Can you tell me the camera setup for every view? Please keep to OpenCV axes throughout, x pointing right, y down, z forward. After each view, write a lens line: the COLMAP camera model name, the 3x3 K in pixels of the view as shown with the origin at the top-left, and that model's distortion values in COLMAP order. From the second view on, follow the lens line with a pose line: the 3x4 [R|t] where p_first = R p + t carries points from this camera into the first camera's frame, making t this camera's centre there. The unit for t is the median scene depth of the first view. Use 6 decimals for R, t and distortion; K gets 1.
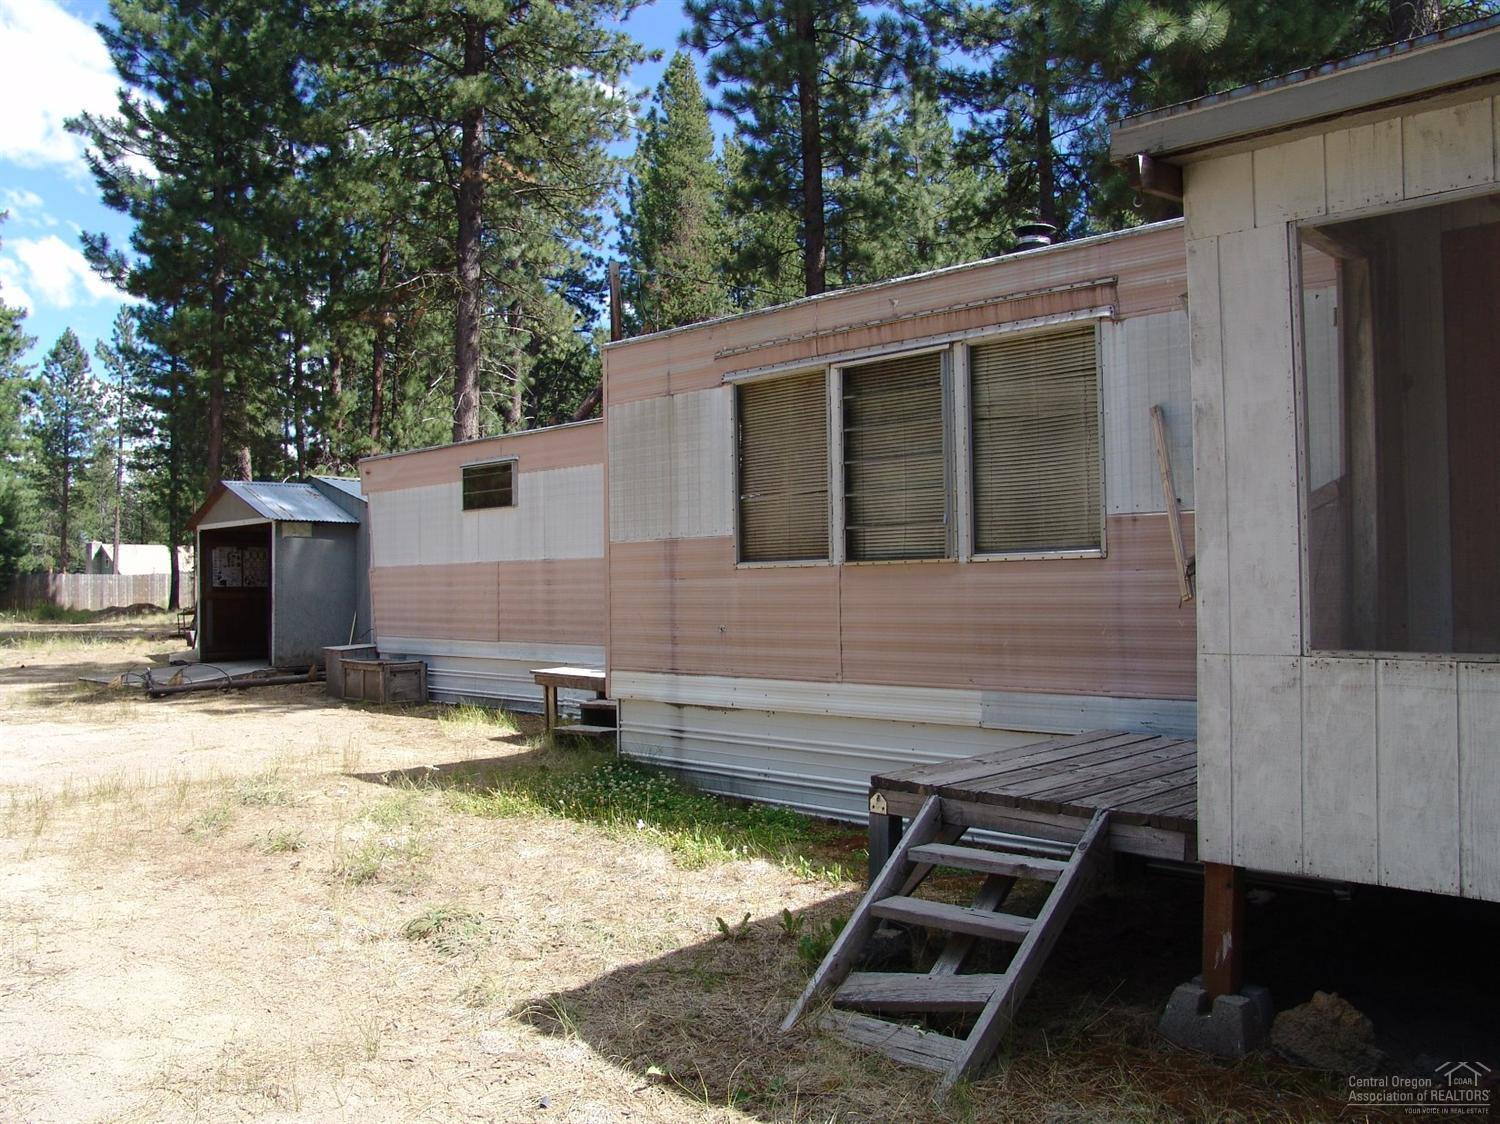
lens RADIAL K [[1249.1, 0, 752.3], [0, 1249.1, 563.0], [0, 0, 1]] dist [-0.159423, 0.141414]
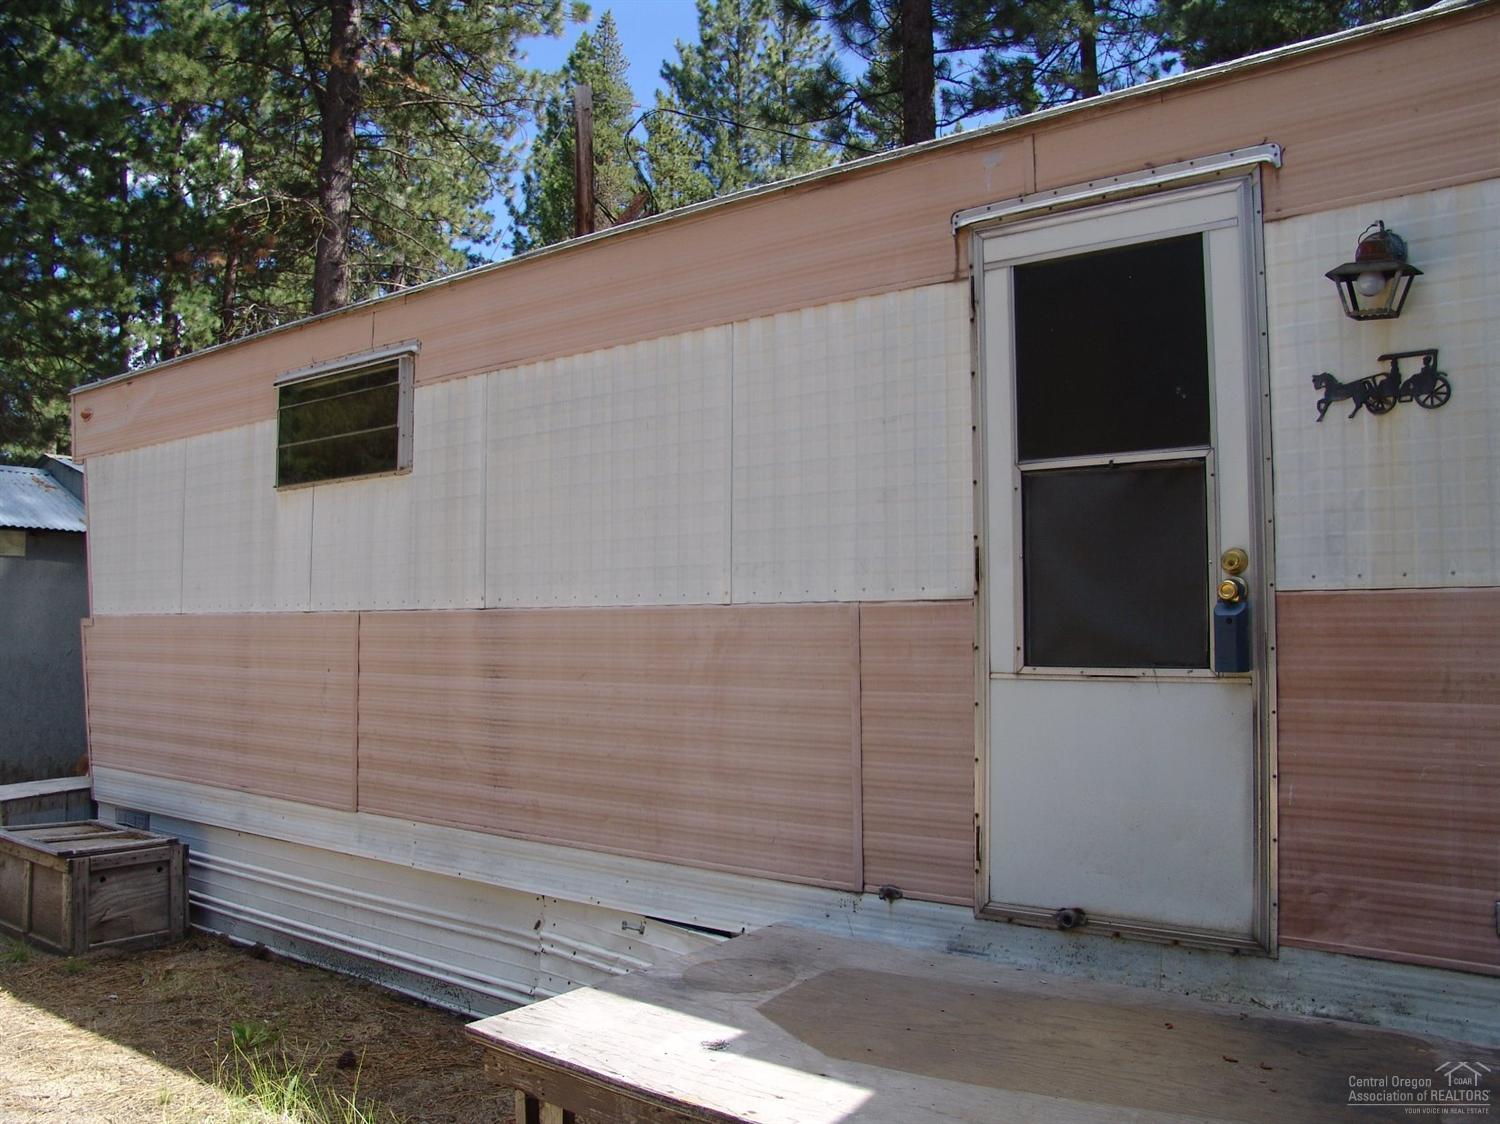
lens RADIAL K [[1249.1, 0, 752.3], [0, 1249.1, 563.0], [0, 0, 1]] dist [-0.159423, 0.141414]
pose [[0.994813, 0.015395, 0.100549, -0.084797], [-0.011885, 0.999302, -0.035414, -0.002909], [-0.101024, 0.034035, 0.994302, 0.423566]]
